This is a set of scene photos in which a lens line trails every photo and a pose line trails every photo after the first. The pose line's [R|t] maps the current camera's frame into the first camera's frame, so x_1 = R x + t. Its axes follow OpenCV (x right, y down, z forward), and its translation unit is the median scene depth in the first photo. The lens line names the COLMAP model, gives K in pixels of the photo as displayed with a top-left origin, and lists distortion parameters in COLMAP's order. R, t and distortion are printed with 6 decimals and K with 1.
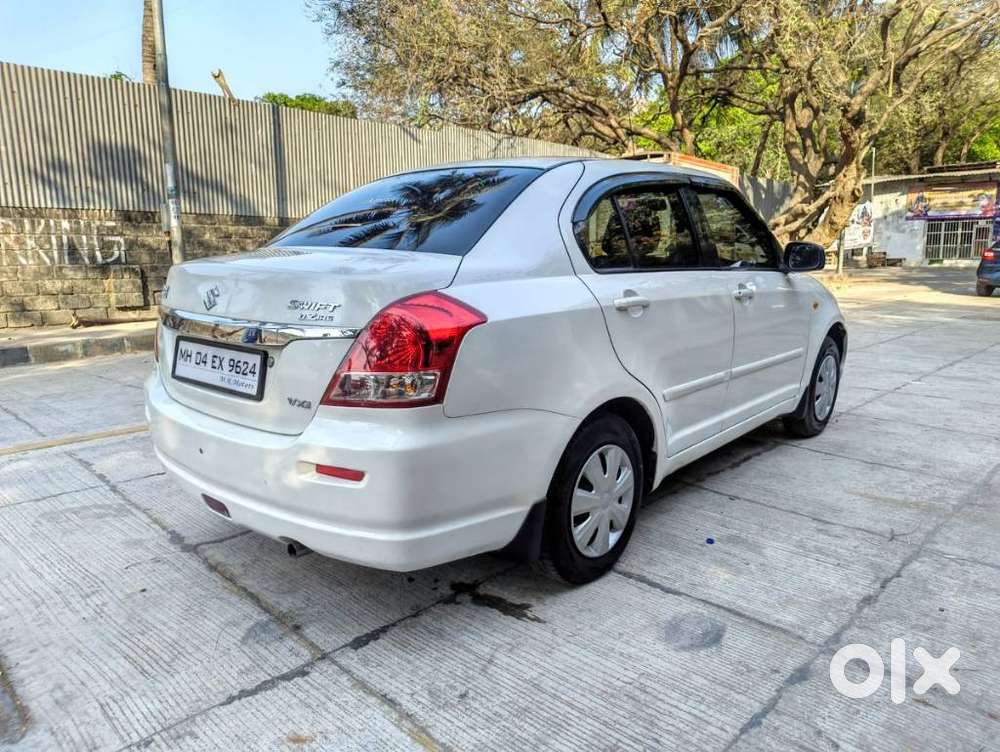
lens RADIAL K [[687.4, 0, 498.9], [0, 687.4, 383.5], [0, 0, 1]] dist [0.041443, -0.045110]
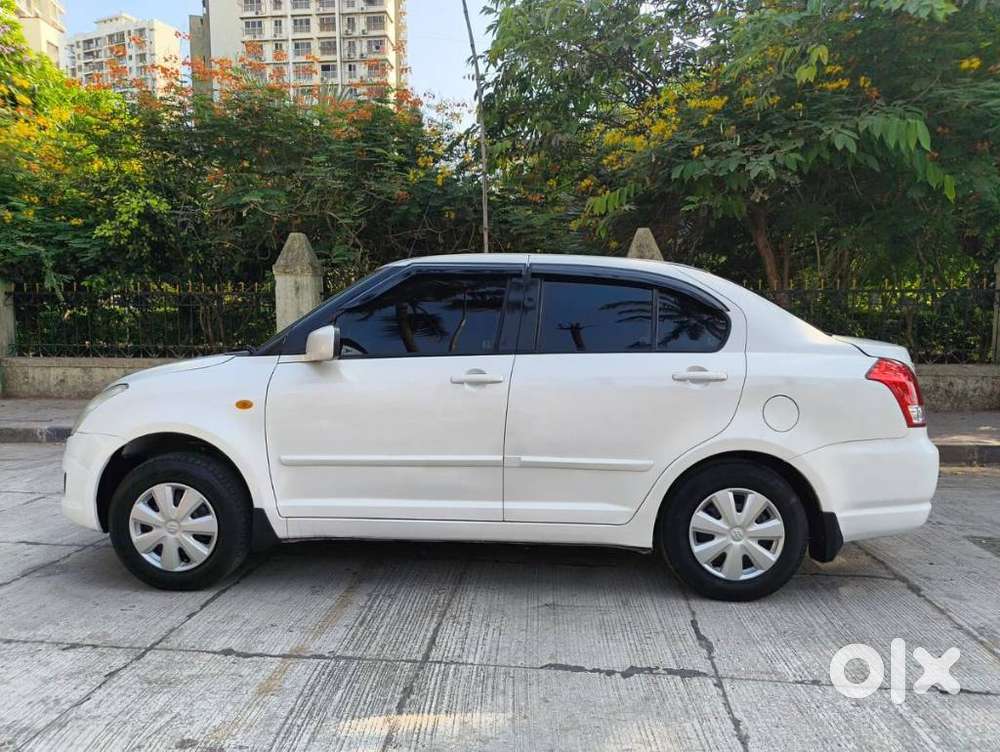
lens RADIAL K [[687.4, 0, 498.9], [0, 687.4, 383.5], [0, 0, 1]] dist [0.041443, -0.045110]
pose [[-0.623569, -0.065068, 0.779056, -0.981989], [0.149055, 0.968354, 0.200185, -0.462595], [-0.767427, 0.240951, -0.594137, 2.296732]]
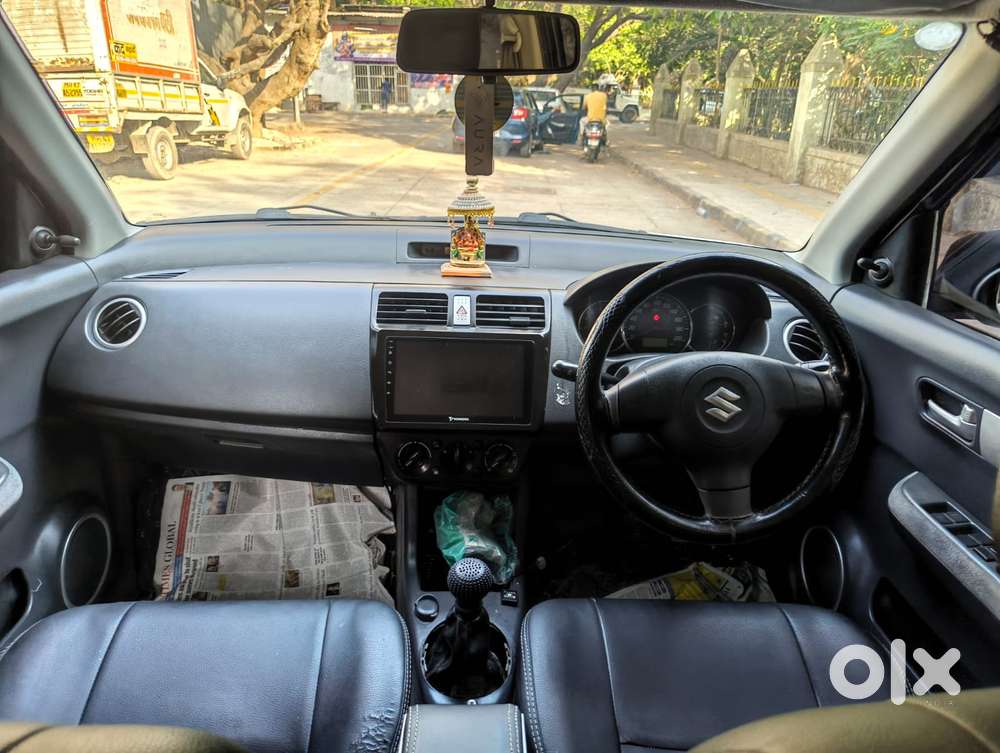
lens RADIAL K [[690.3, 0, 484.1], [0, 690.3, 378.5], [0, 0, 1]] dist [0.029700, -0.036034]
pose [[0.736612, -0.227492, 0.636907, 0.148626], [0.087685, 0.965906, 0.243594, -0.352096], [-0.670607, -0.123587, 0.731445, 1.387172]]
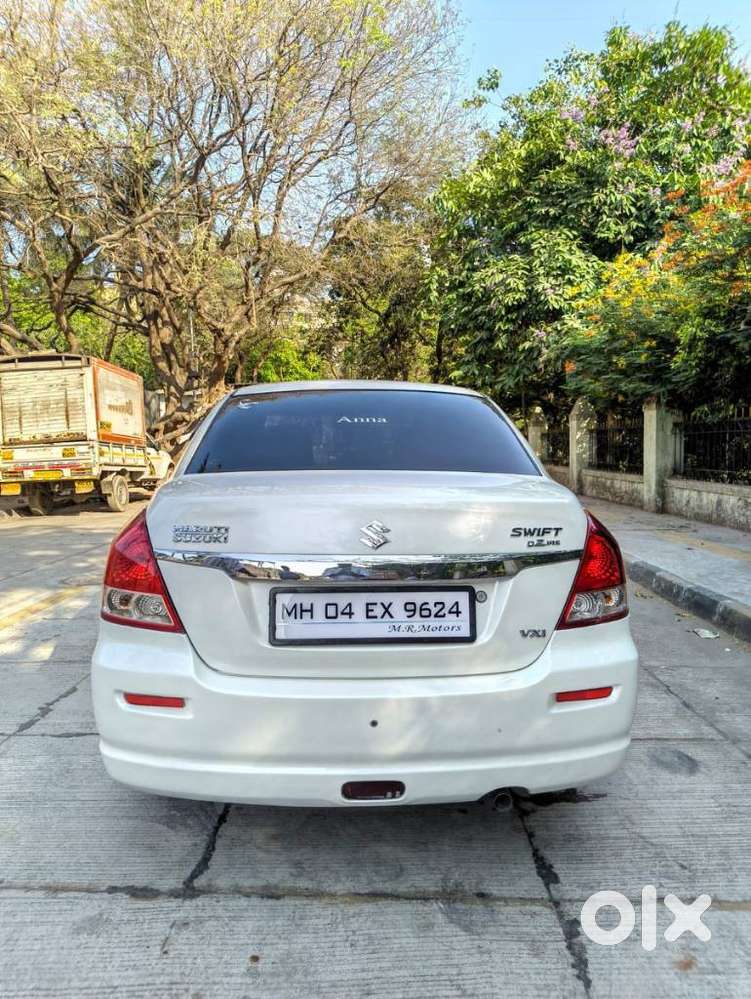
lens RADIAL K [[686.7, 0, 369.3], [0, 686.7, 499.2], [0, 0, 1]] dist [0.041443, -0.045110]
pose [[0.719238, -0.049877, 0.692971, -0.827520], [0.133713, 0.988711, -0.067618, -0.091343], [-0.681775, 0.141293, 0.717788, 0.325835]]
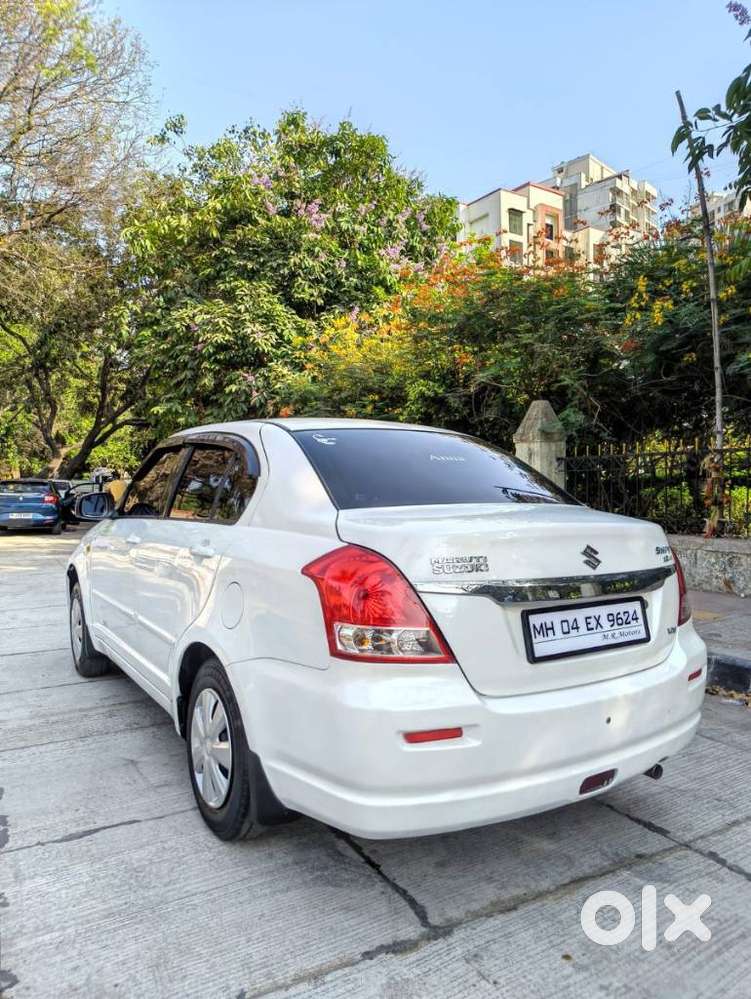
lens RADIAL K [[686.7, 0, 369.3], [0, 686.7, 499.2], [0, 0, 1]] dist [0.041443, -0.045110]
pose [[0.276866, -0.011119, 0.960844, -1.194978], [0.183985, 0.982046, -0.041651, -0.183251], [-0.943130, 0.188312, 0.273941, 0.836994]]
